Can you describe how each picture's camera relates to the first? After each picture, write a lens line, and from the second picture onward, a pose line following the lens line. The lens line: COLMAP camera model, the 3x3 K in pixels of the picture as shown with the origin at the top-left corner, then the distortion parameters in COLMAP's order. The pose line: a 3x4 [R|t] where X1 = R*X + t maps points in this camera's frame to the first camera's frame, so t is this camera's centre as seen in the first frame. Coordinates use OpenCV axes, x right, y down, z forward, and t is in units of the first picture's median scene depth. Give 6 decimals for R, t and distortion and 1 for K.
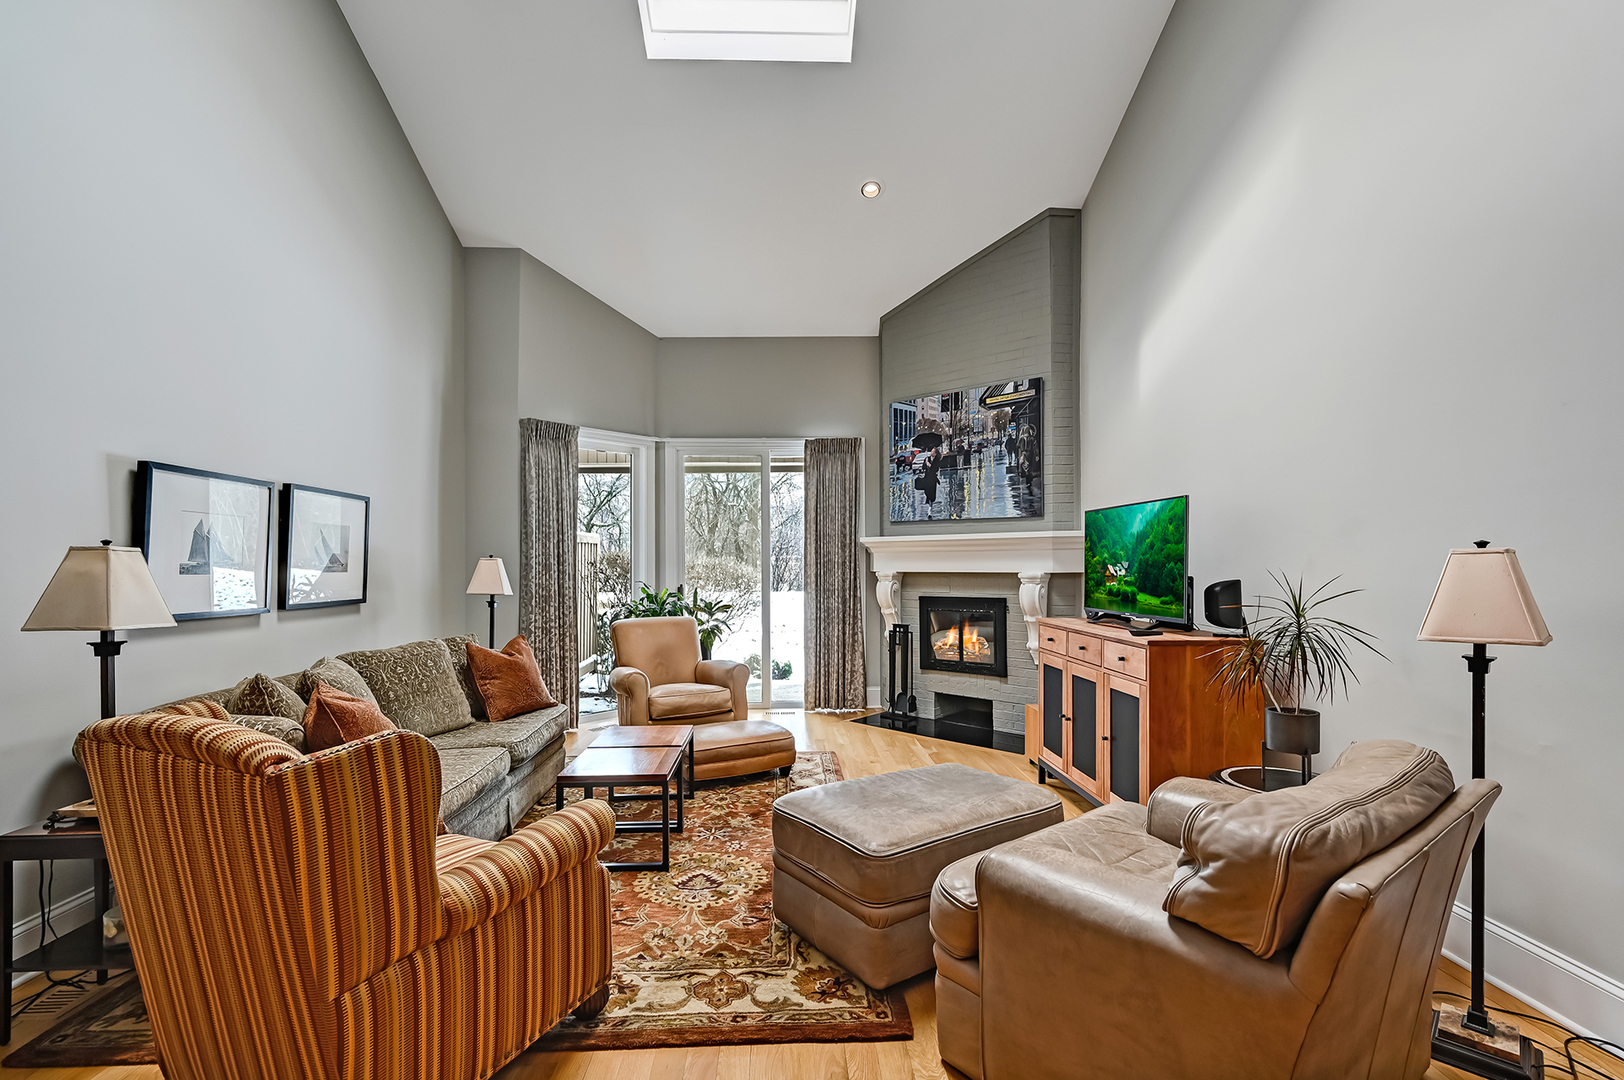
lens RADIAL K [[731.9, 0, 815.4], [0, 731.9, 557.9], [0, 0, 1]] dist [-0.001472, -0.000019]
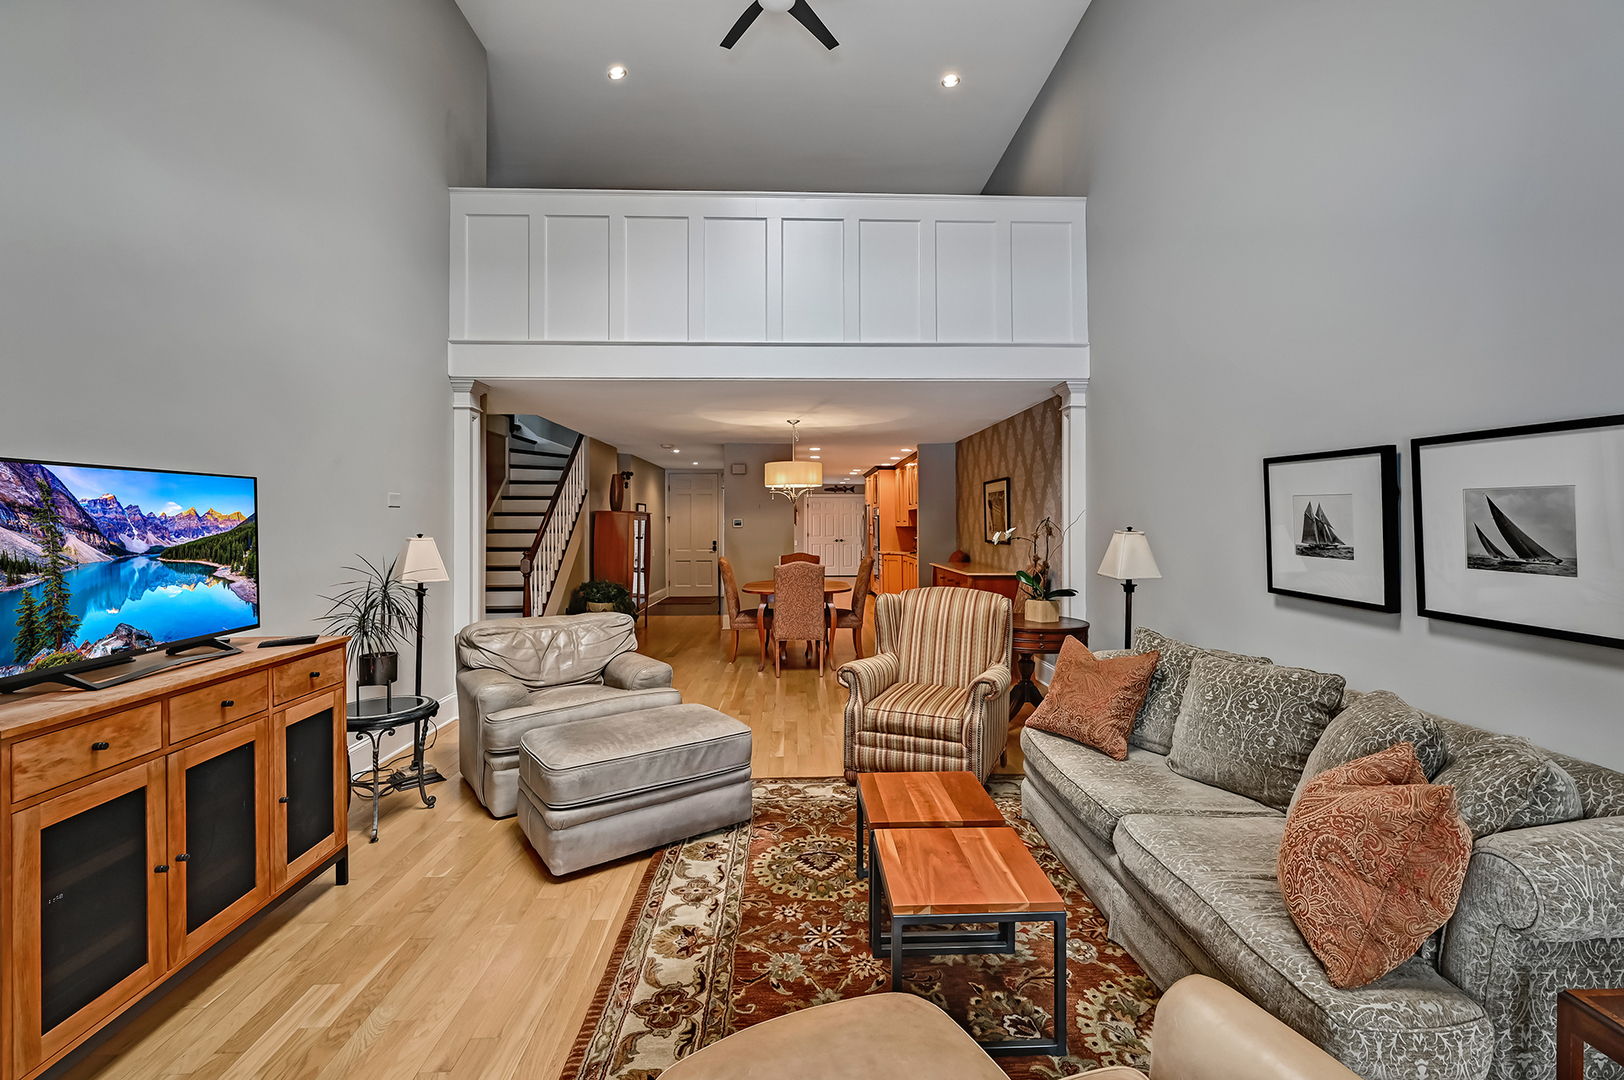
lens RADIAL K [[704.8, 0, 816.6], [0, 704.8, 508.3], [0, 0, 1]] dist [0.000308, 0.000052]
pose [[-0.999897, 0.008778, 0.011313, -0.084737], [0.008535, 0.999735, -0.021358, -0.014811], [-0.011497, -0.021259, -0.999708, 0.996480]]
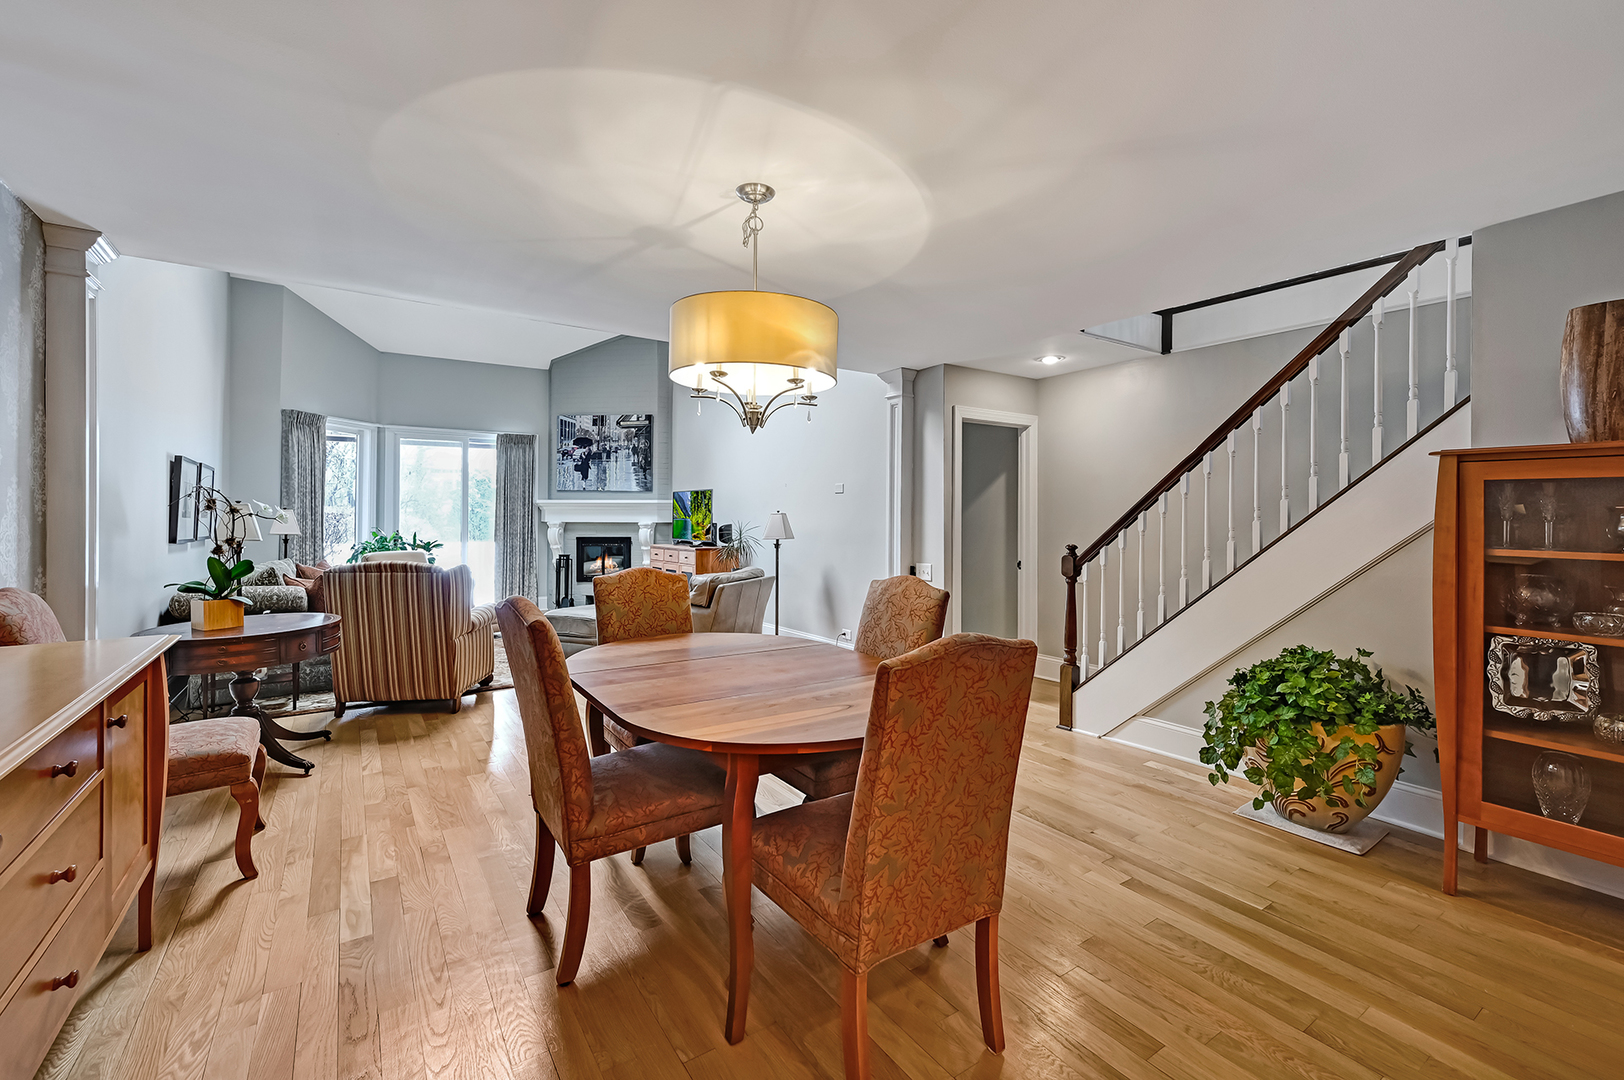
lens RADIAL K [[694.2, 0, 817.3], [0, 694.2, 522.7], [0, 0, 1]] dist [-0.002368, -0.000440]
pose [[0.856029, 0.005321, 0.516901, -0.211283], [-0.011345, 0.999900, 0.008495, 0.001789], [-0.516804, -0.013136, 0.856003, -0.636937]]
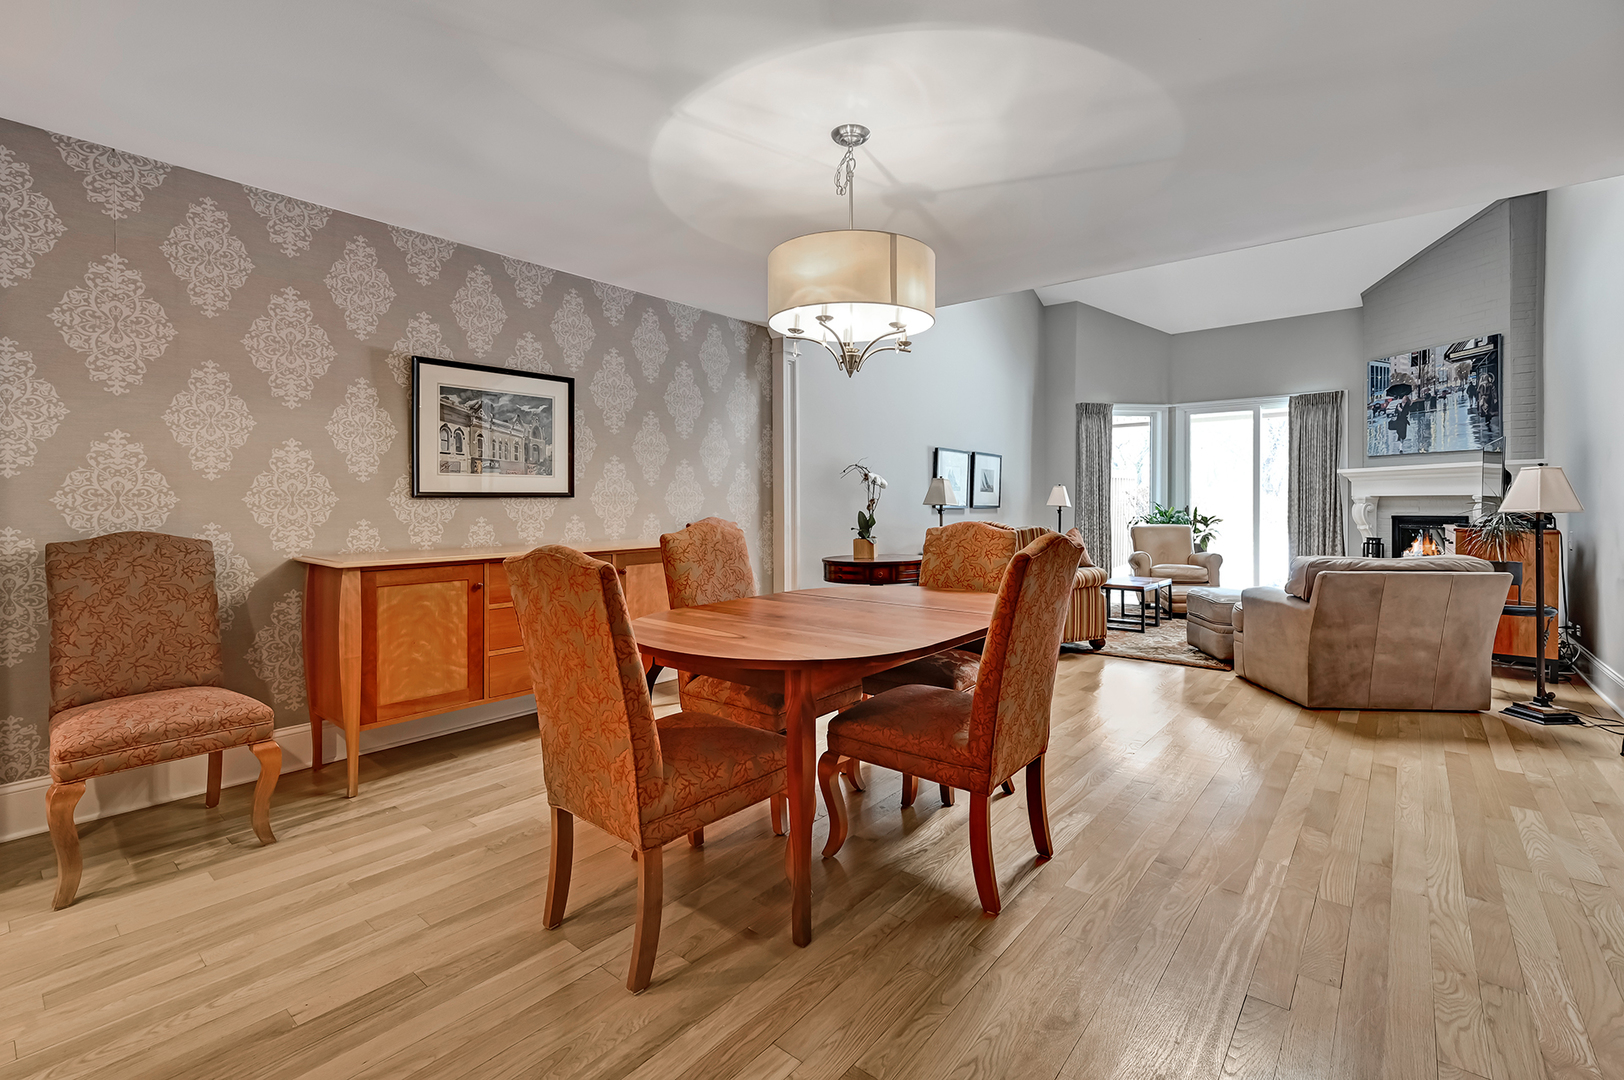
lens RADIAL K [[704.8, 0, 816.6], [0, 704.8, 508.3], [0, 0, 1]] dist [0.000308, 0.000052]
pose [[0.738655, 0.012304, -0.673971, 0.243942], [-0.001907, 0.999868, 0.016163, 0.024304], [0.674081, -0.010654, 0.738581, -0.586633]]
